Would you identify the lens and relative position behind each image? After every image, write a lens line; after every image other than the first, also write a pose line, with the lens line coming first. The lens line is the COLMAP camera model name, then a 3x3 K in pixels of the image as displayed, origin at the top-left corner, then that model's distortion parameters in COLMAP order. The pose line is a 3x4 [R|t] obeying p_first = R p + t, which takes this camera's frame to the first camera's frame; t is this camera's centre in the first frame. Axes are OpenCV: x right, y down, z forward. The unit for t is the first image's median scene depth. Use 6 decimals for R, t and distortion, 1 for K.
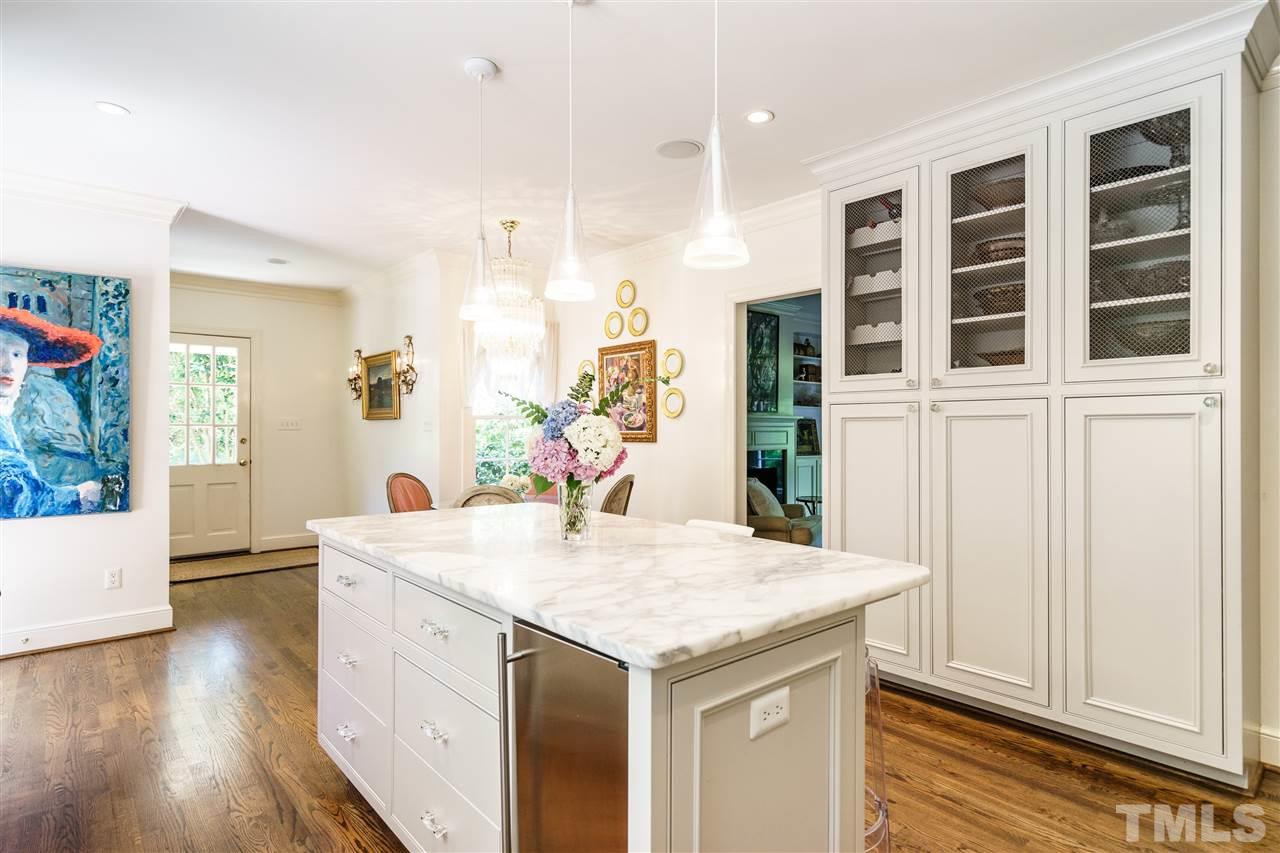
lens RADIAL K [[677.6, 0, 641.9], [0, 677.6, 425.6], [0, 0, 1]] dist [0.000122, 0.000064]
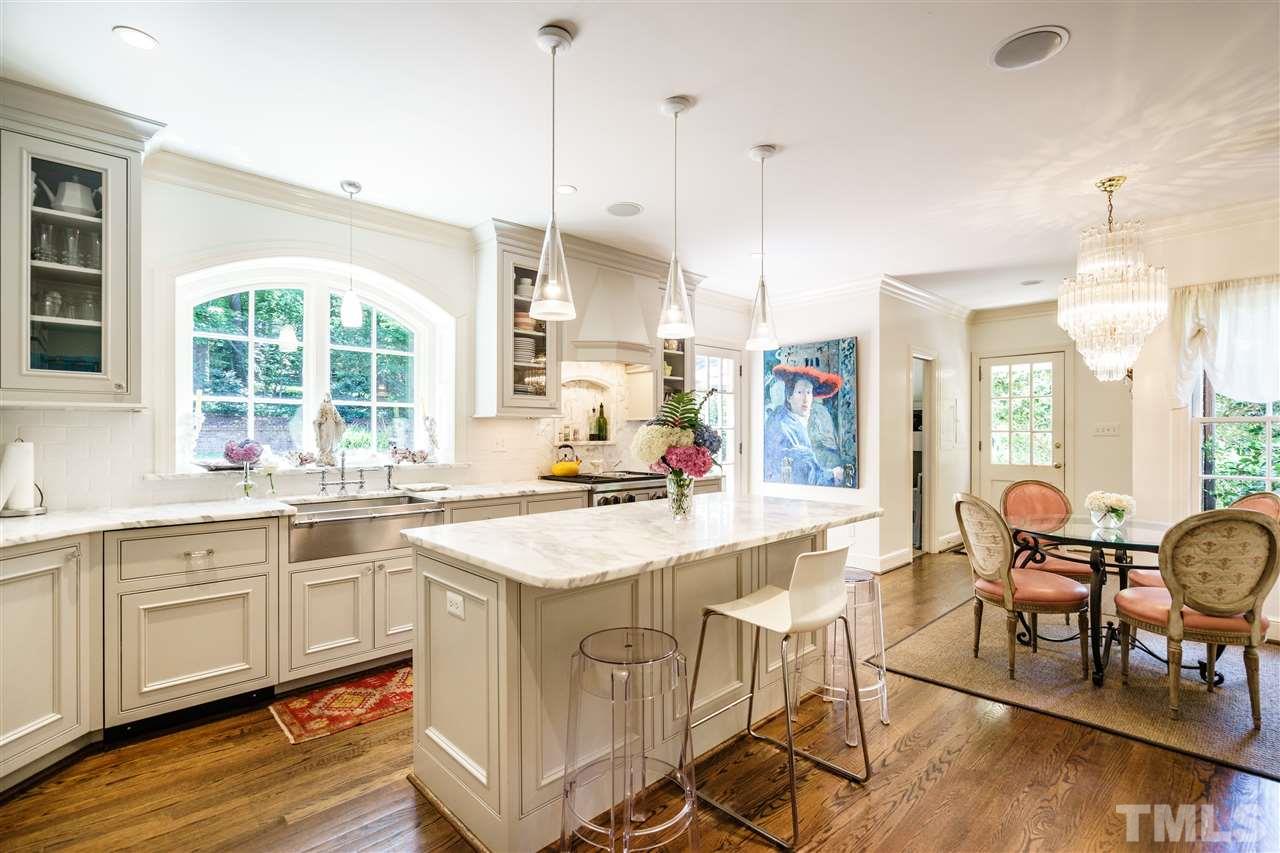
lens RADIAL K [[580.0, 0, 638.8], [0, 580.0, 432.7], [0, 0, 1]] dist [0.002195, 0.000350]
pose [[0.044372, -0.001762, -0.999014, 0.552404], [0.002945, 0.999994, -0.001633, 0.001372], [0.999011, -0.002869, 0.044376, 0.470203]]
